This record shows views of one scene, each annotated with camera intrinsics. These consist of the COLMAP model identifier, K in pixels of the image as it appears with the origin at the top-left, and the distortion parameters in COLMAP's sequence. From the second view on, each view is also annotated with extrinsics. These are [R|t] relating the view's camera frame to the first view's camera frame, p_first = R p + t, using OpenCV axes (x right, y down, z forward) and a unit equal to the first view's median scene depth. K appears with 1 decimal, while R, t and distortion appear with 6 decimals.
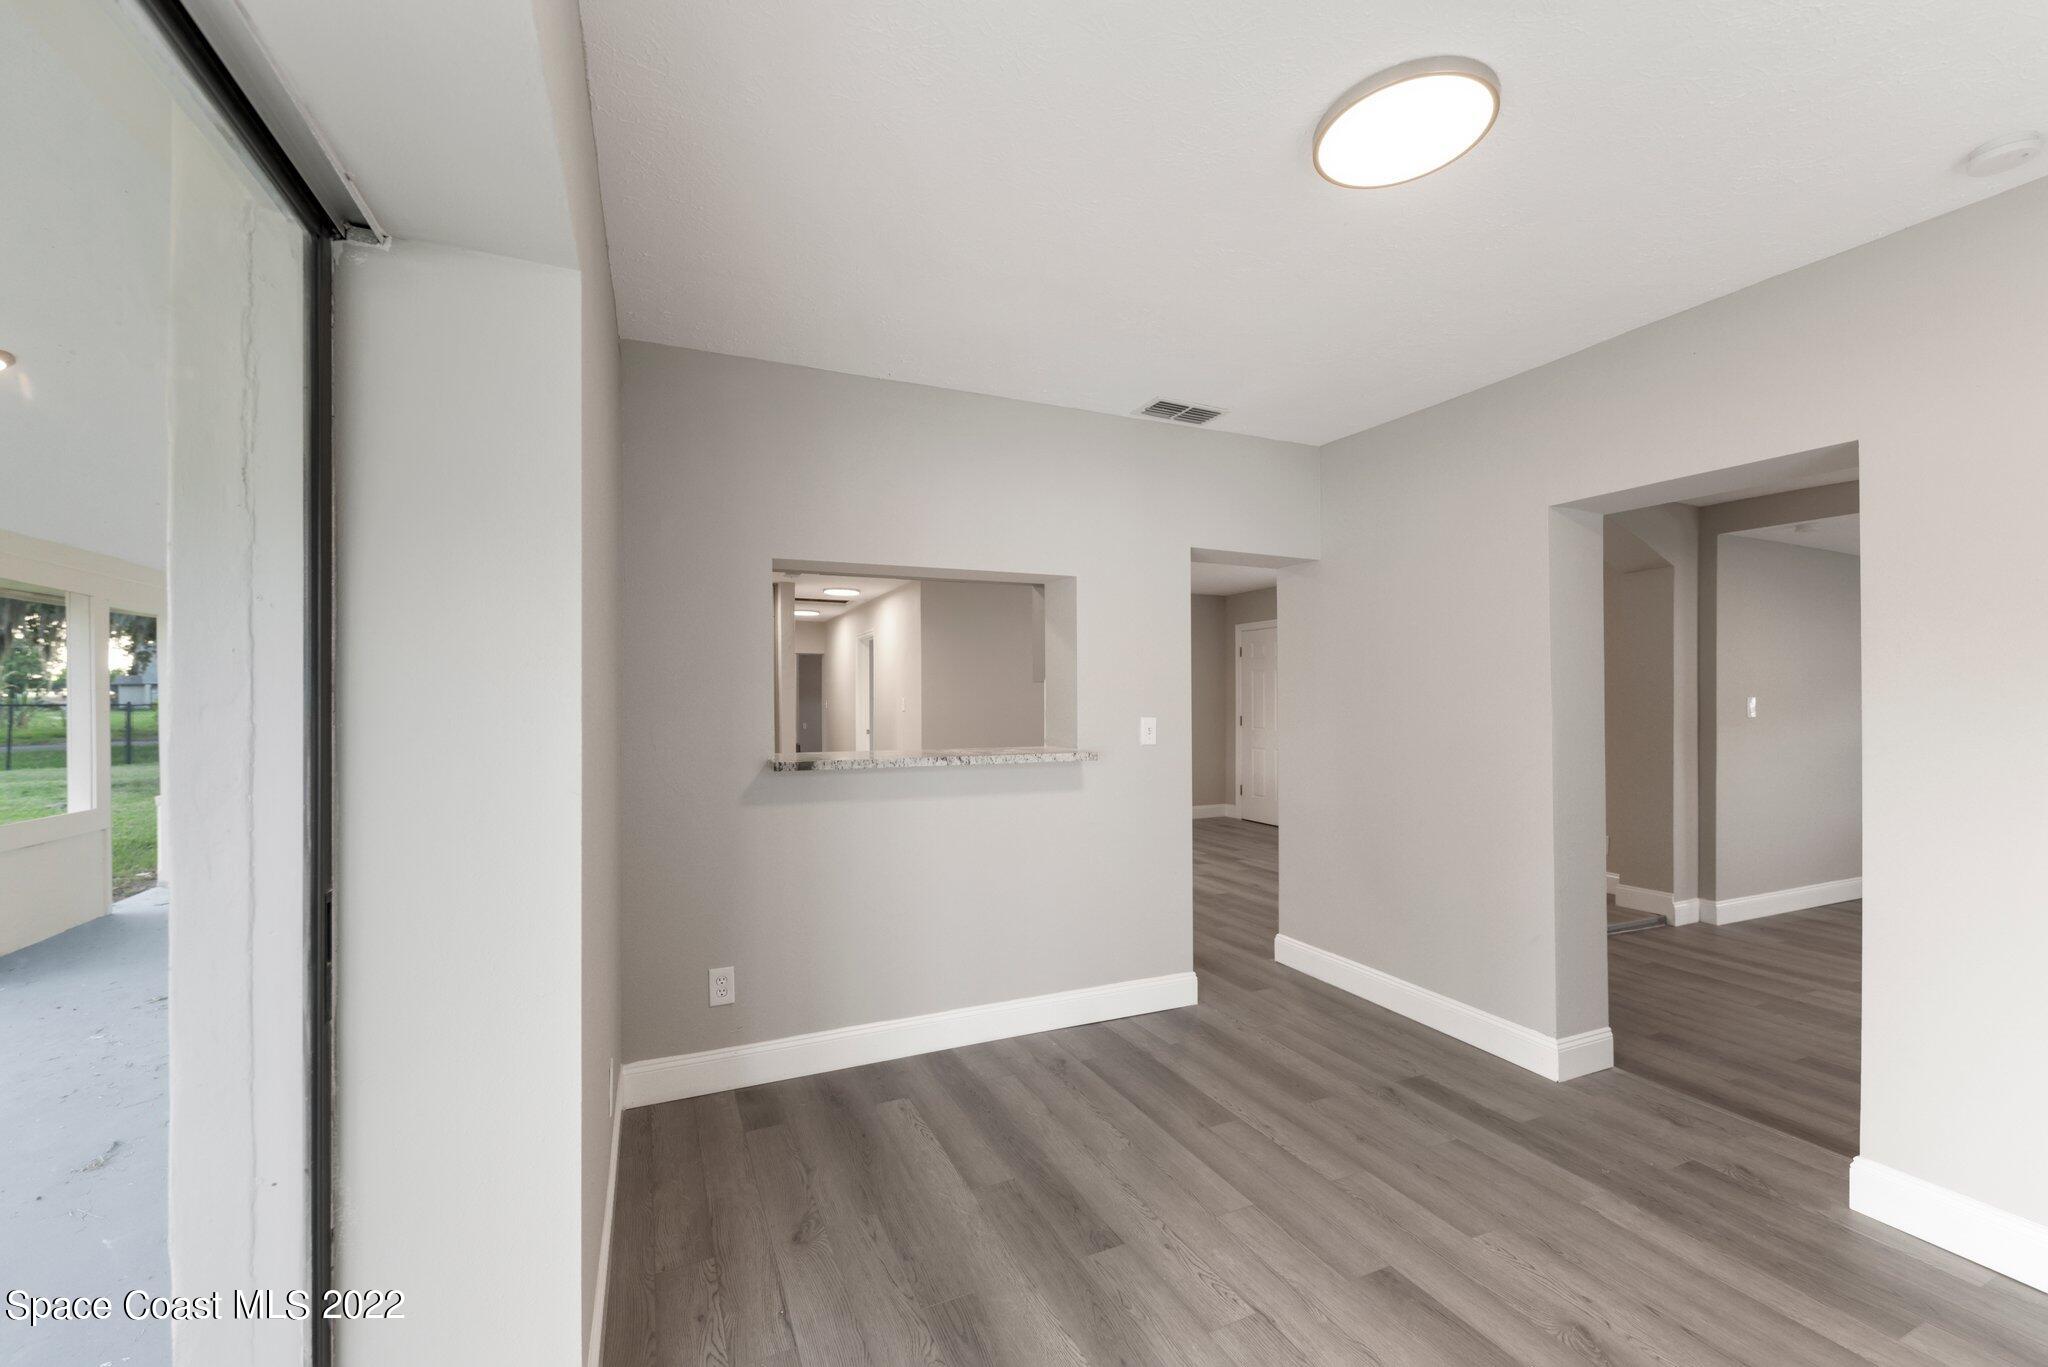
lens RADIAL K [[831.1, 0, 1023.1], [0, 831.1, 695.1], [0, 0, 1]] dist [0.001971, -0.002150]
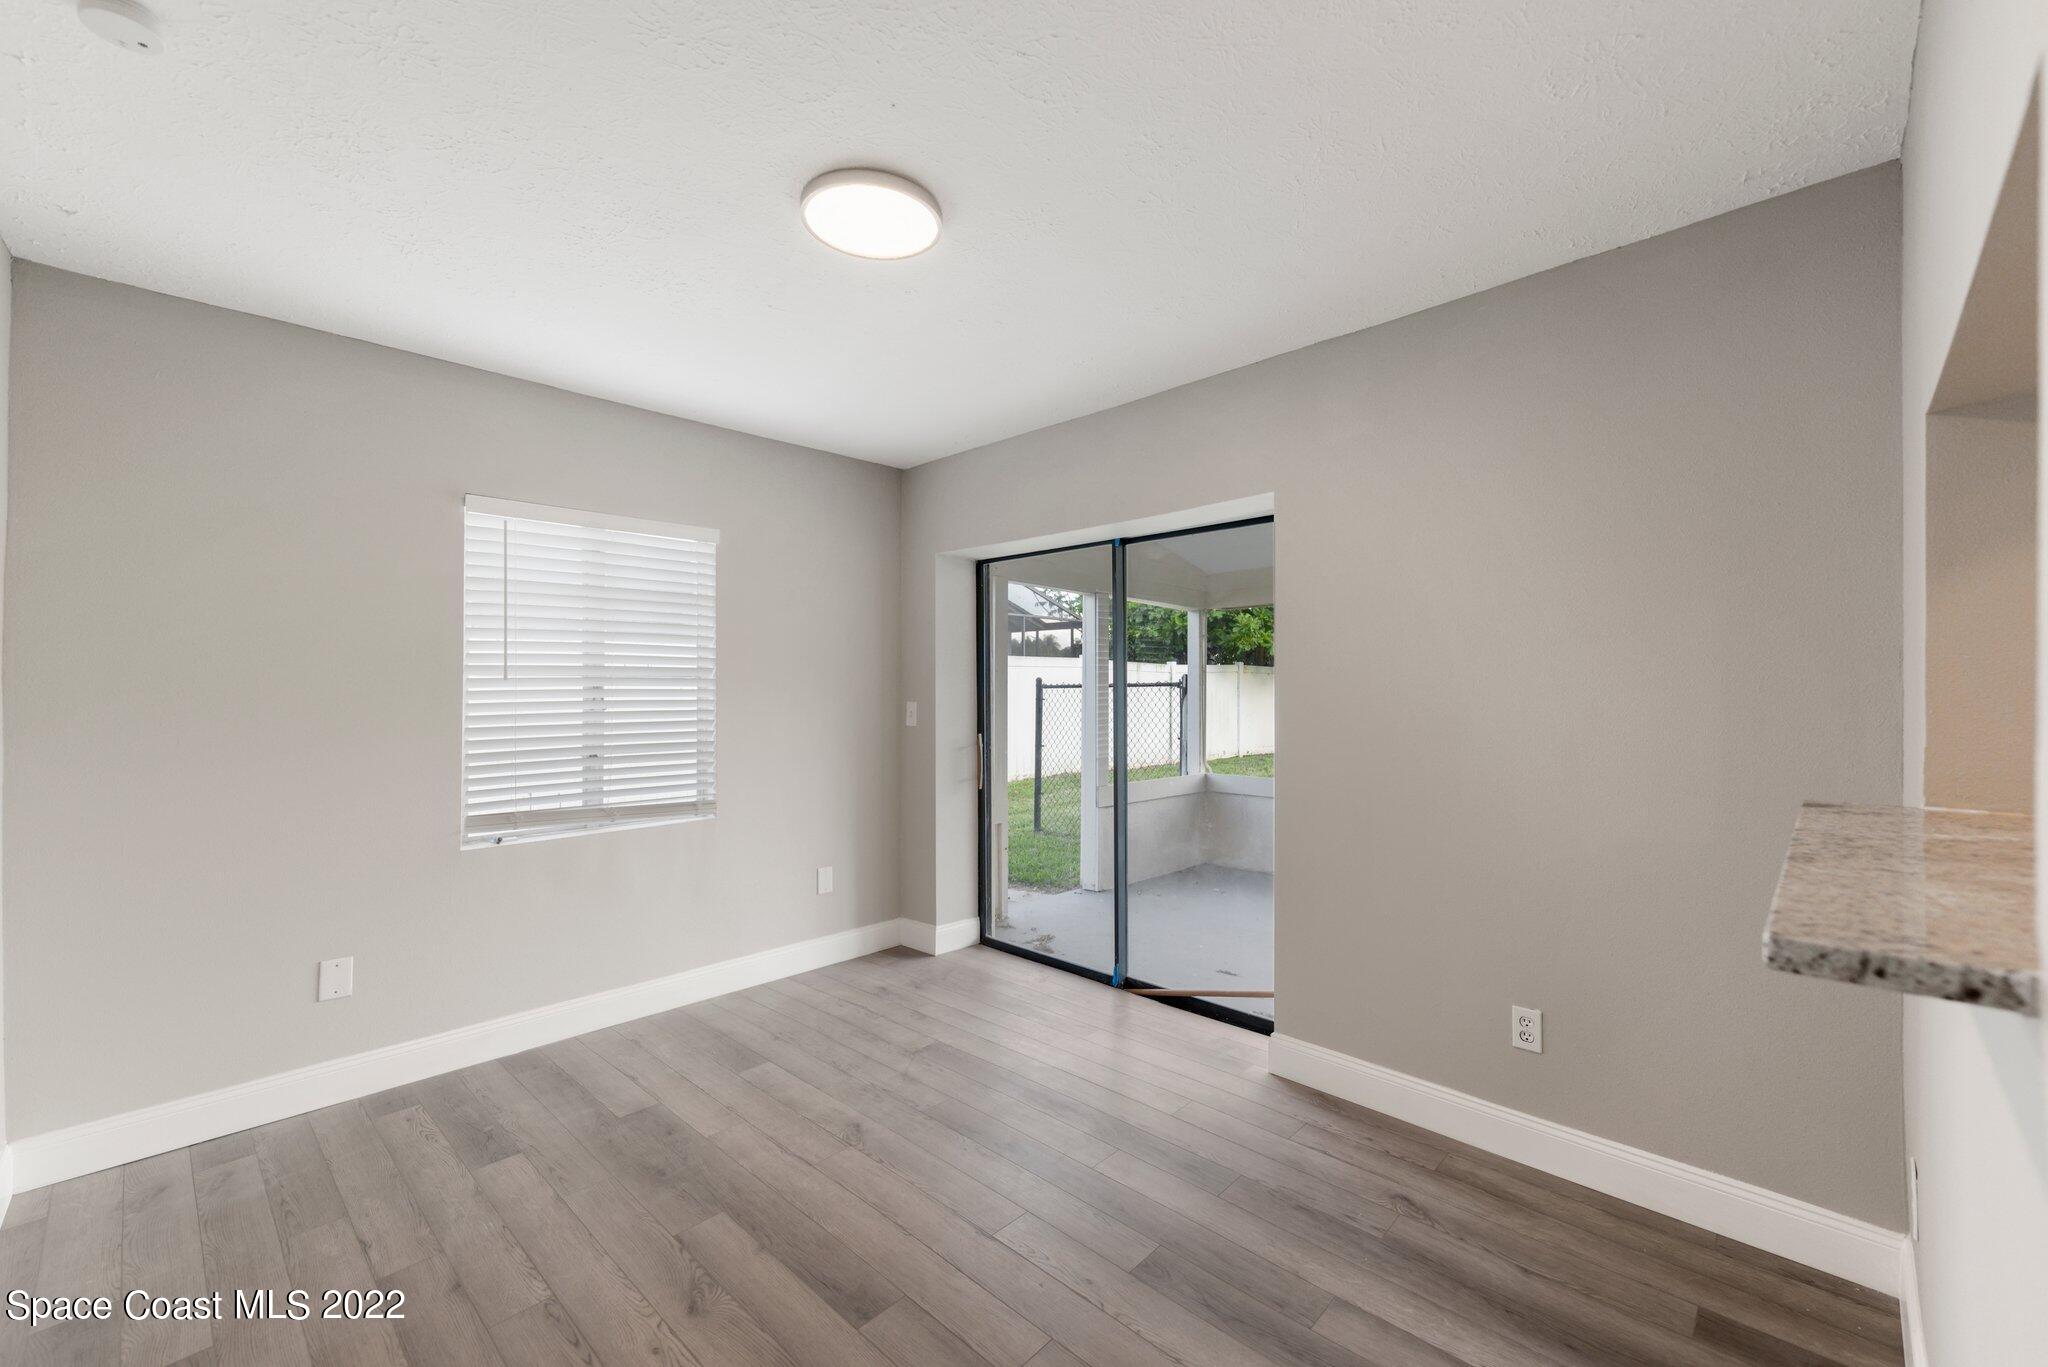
lens RADIAL K [[831.1, 0, 1037.0], [0, 831.1, 679.6], [0, 0, 1]] dist [0.001971, -0.002150]
pose [[-0.921363, 0.006024, -0.388656, 0.606436], [0.007458, 0.999970, -0.002181, -0.014452], [0.388631, -0.004908, -0.921380, 1.906013]]
